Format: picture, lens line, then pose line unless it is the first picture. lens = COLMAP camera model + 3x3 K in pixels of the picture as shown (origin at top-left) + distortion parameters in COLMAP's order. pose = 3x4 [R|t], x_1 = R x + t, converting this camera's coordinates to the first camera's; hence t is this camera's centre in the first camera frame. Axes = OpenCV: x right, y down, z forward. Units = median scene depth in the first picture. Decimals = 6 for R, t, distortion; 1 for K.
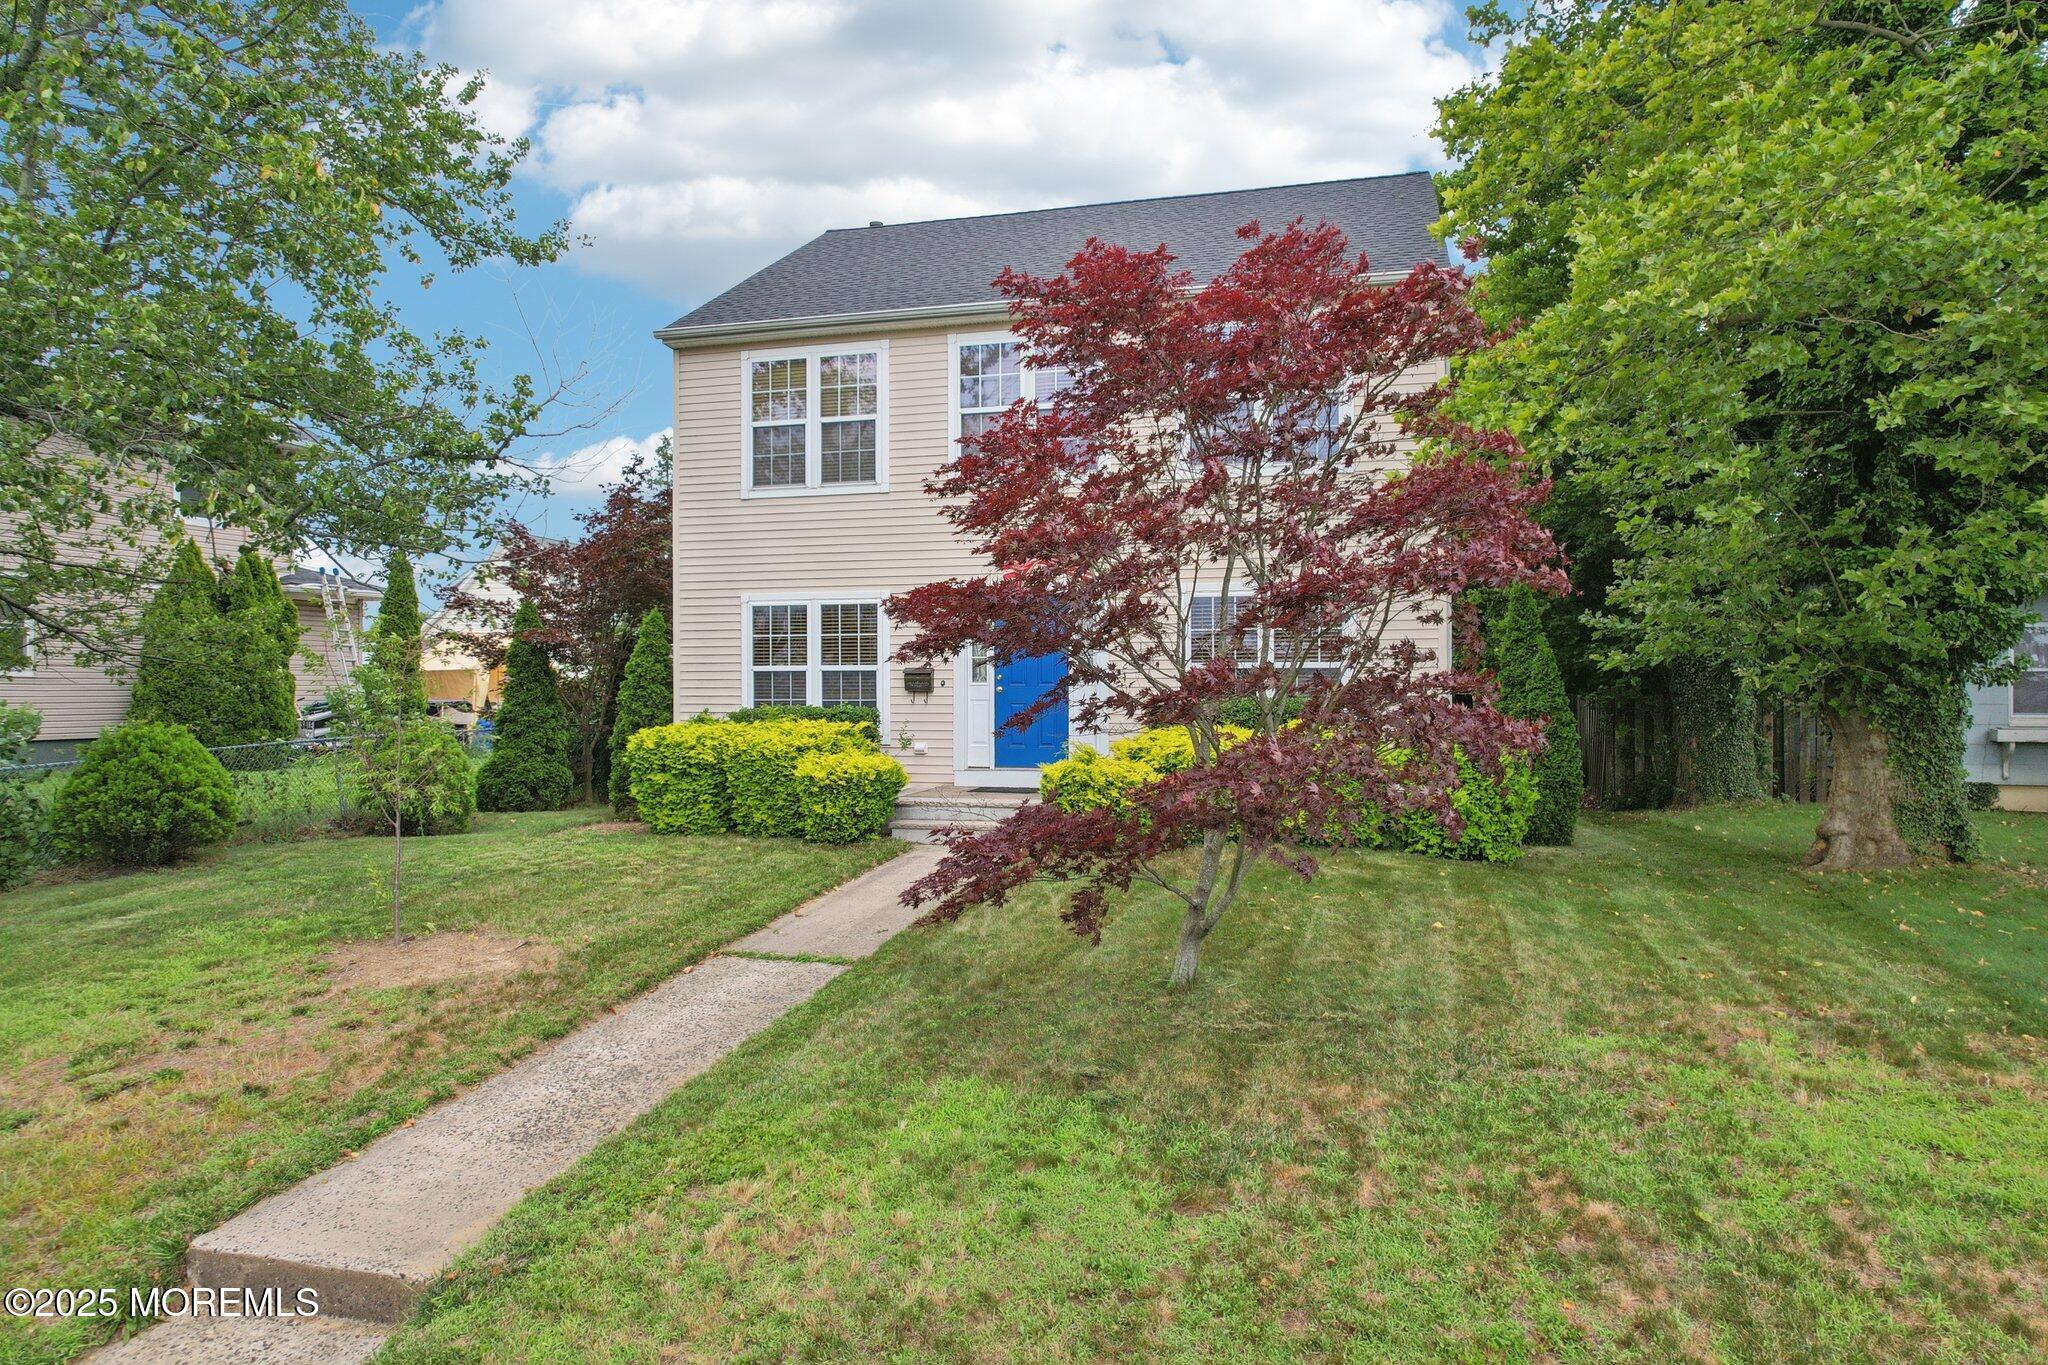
lens RADIAL K [[1292.9, 0, 1024.0], [0, 1292.9, 682.5], [0, 0, 1]] dist [-0.067796, 0.064428]
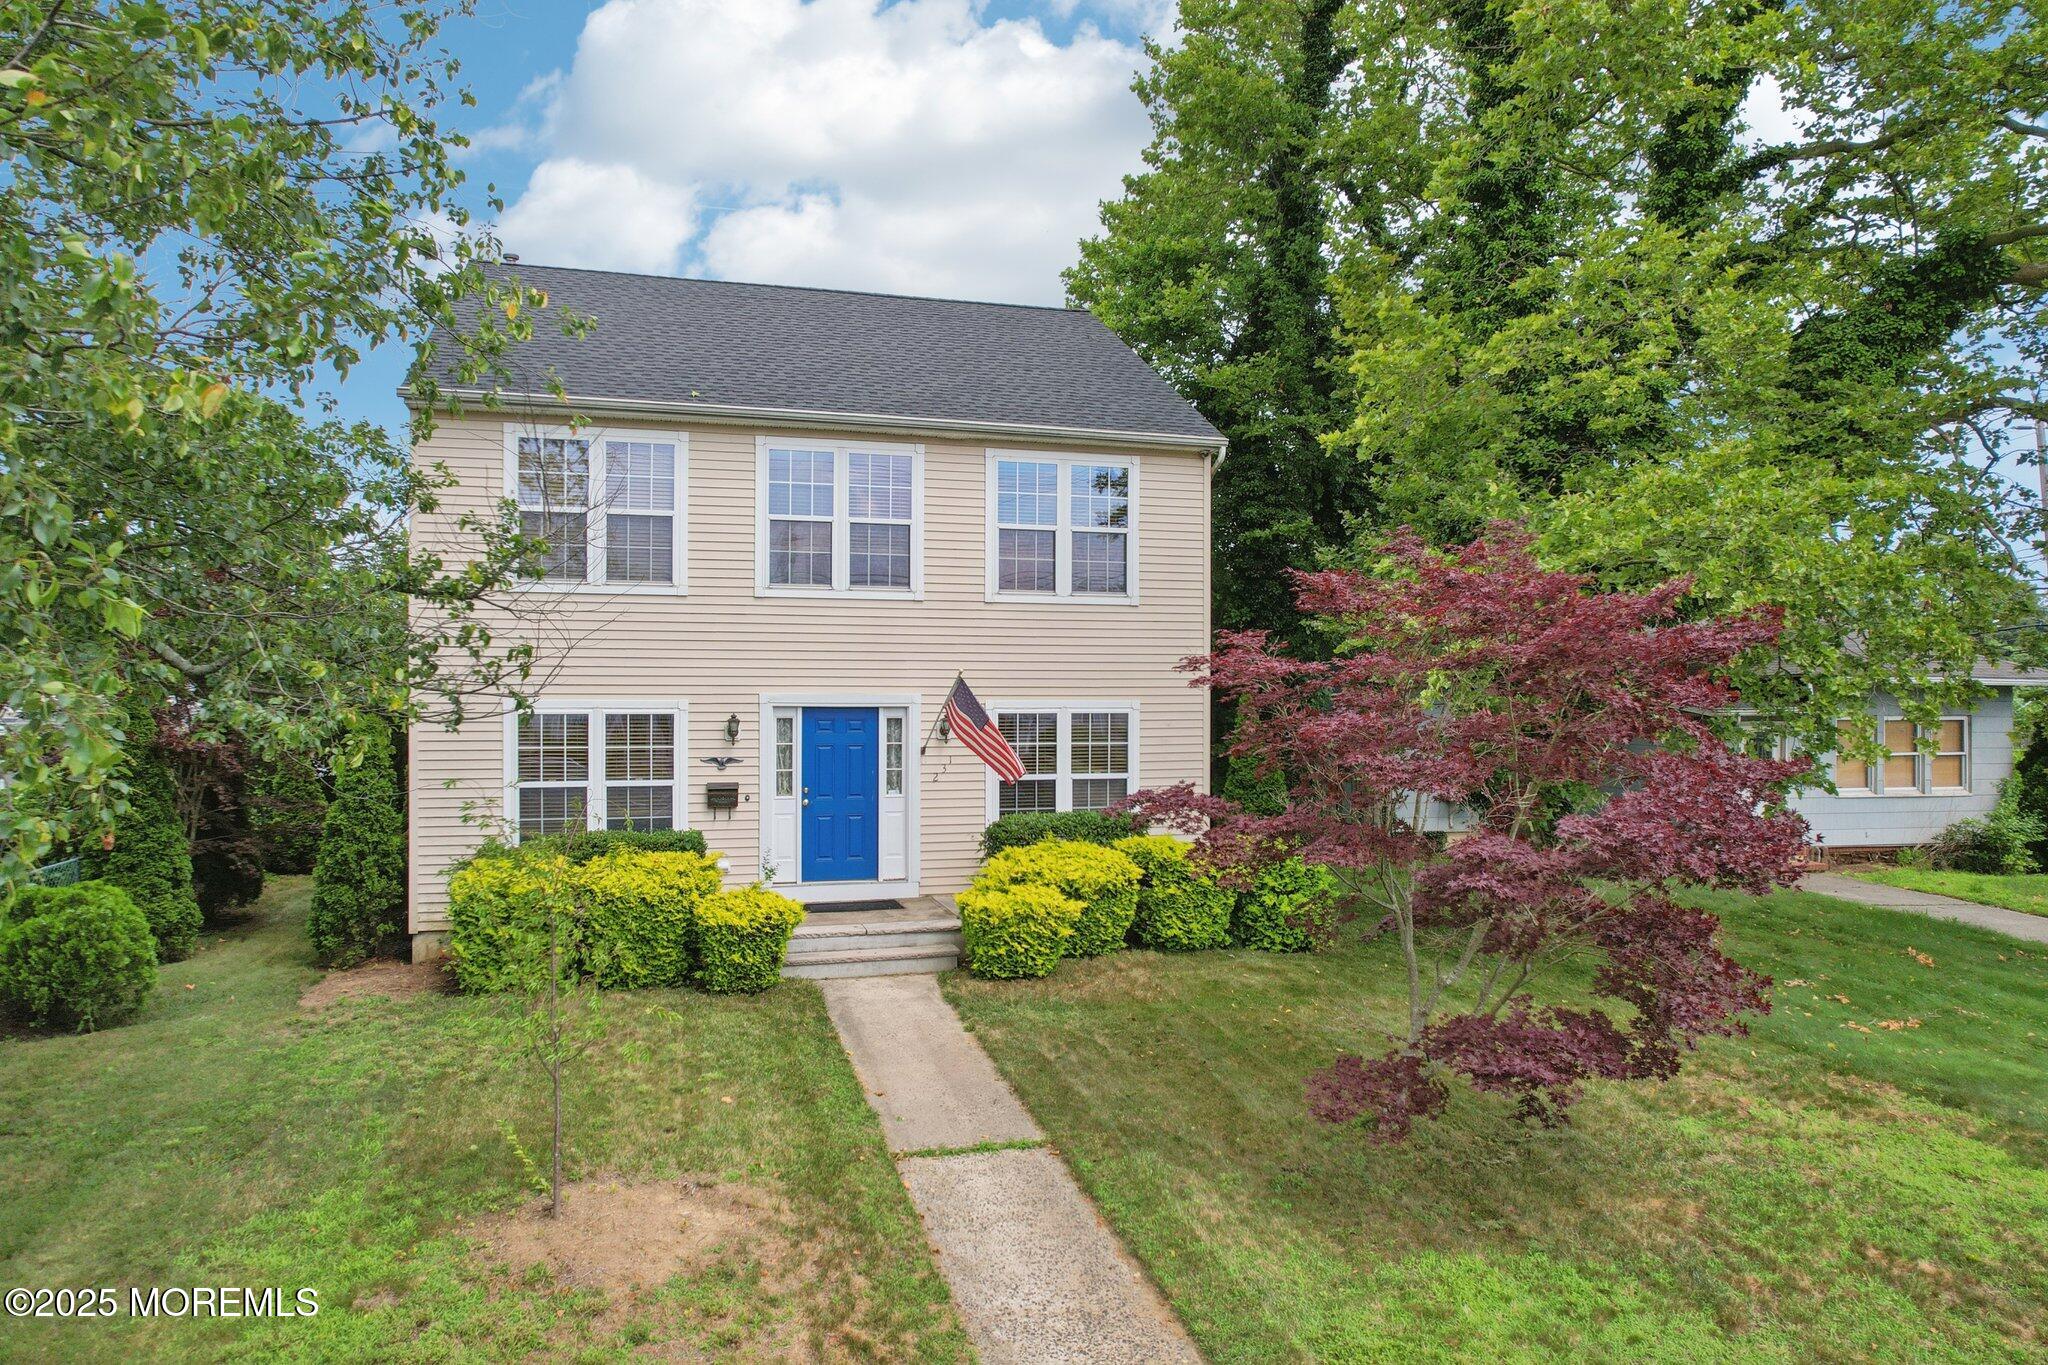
lens RADIAL K [[1283.2, 0, 1024.0], [0, 1283.2, 682.5], [0, 0, 1]] dist [-0.065977, 0.062856]
pose [[0.855566, 0.008172, 0.517629, -0.383213], [-0.006223, 0.999966, -0.005500, -0.082116], [-0.517656, 0.001485, 0.855588, 0.079609]]
